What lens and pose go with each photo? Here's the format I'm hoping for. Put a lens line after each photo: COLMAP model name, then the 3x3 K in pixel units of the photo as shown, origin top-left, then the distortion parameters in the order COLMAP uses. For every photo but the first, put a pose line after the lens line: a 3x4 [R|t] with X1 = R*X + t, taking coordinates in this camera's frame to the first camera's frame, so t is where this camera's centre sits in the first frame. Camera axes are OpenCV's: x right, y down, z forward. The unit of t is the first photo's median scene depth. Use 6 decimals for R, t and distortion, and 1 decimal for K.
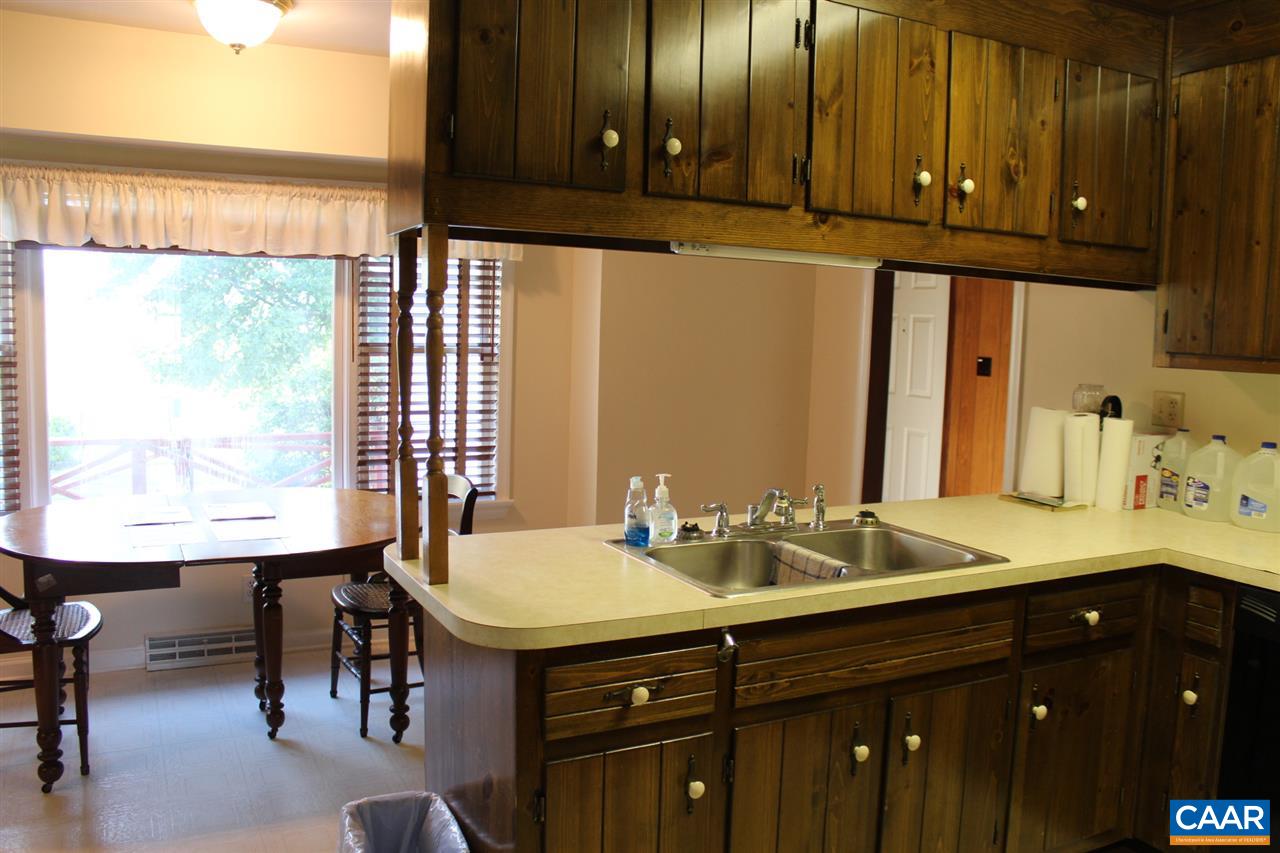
lens RADIAL K [[1051.9, 0, 637.9], [0, 1051.9, 426.2], [0, 0, 1]] dist [-0.149931, 0.105379]
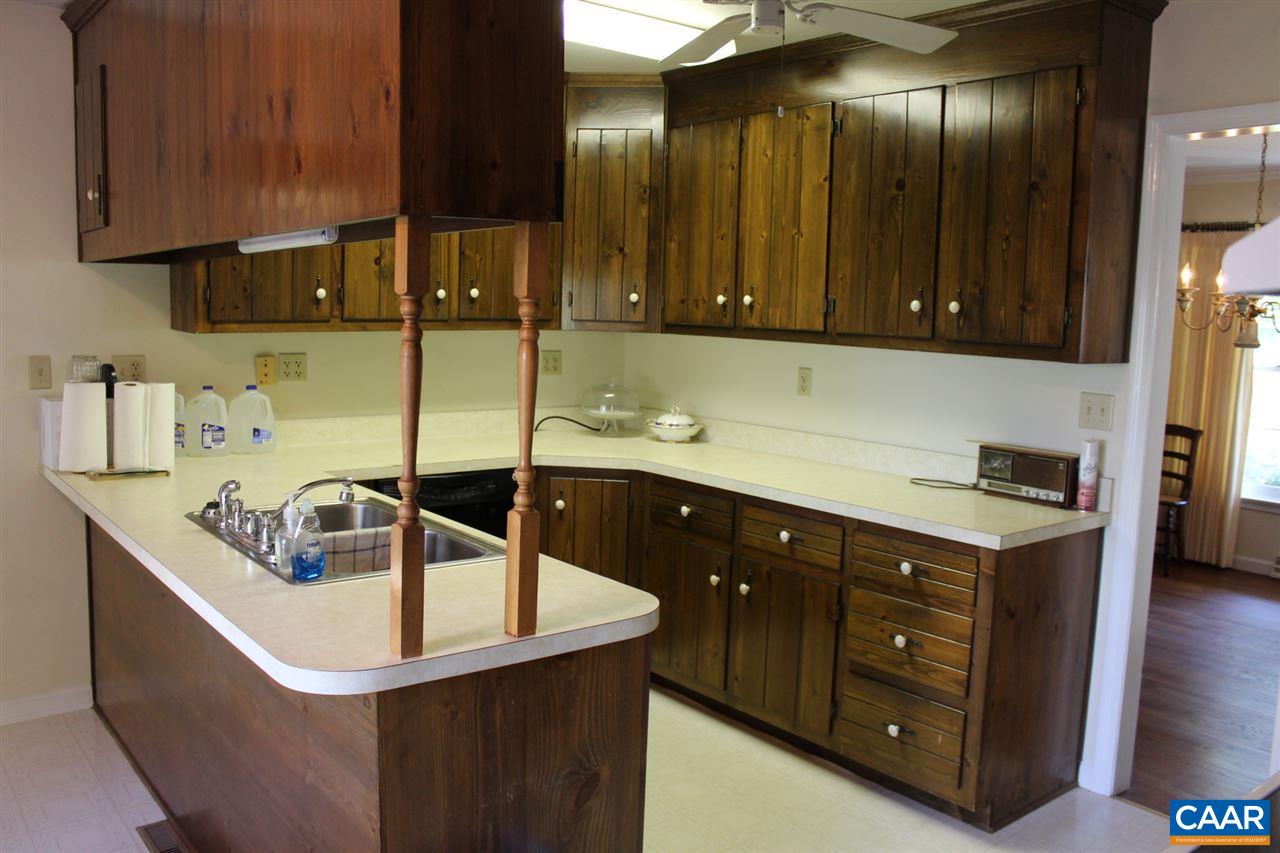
lens RADIAL K [[1051.9, 0, 636.4], [0, 1051.9, 425.7], [0, 0, 1]] dist [-0.149931, 0.105379]
pose [[-0.198282, -0.151395, 0.968382, -0.749917], [0.071458, 0.983137, 0.168333, -0.118541], [-0.977537, 0.102576, -0.184120, 0.759016]]
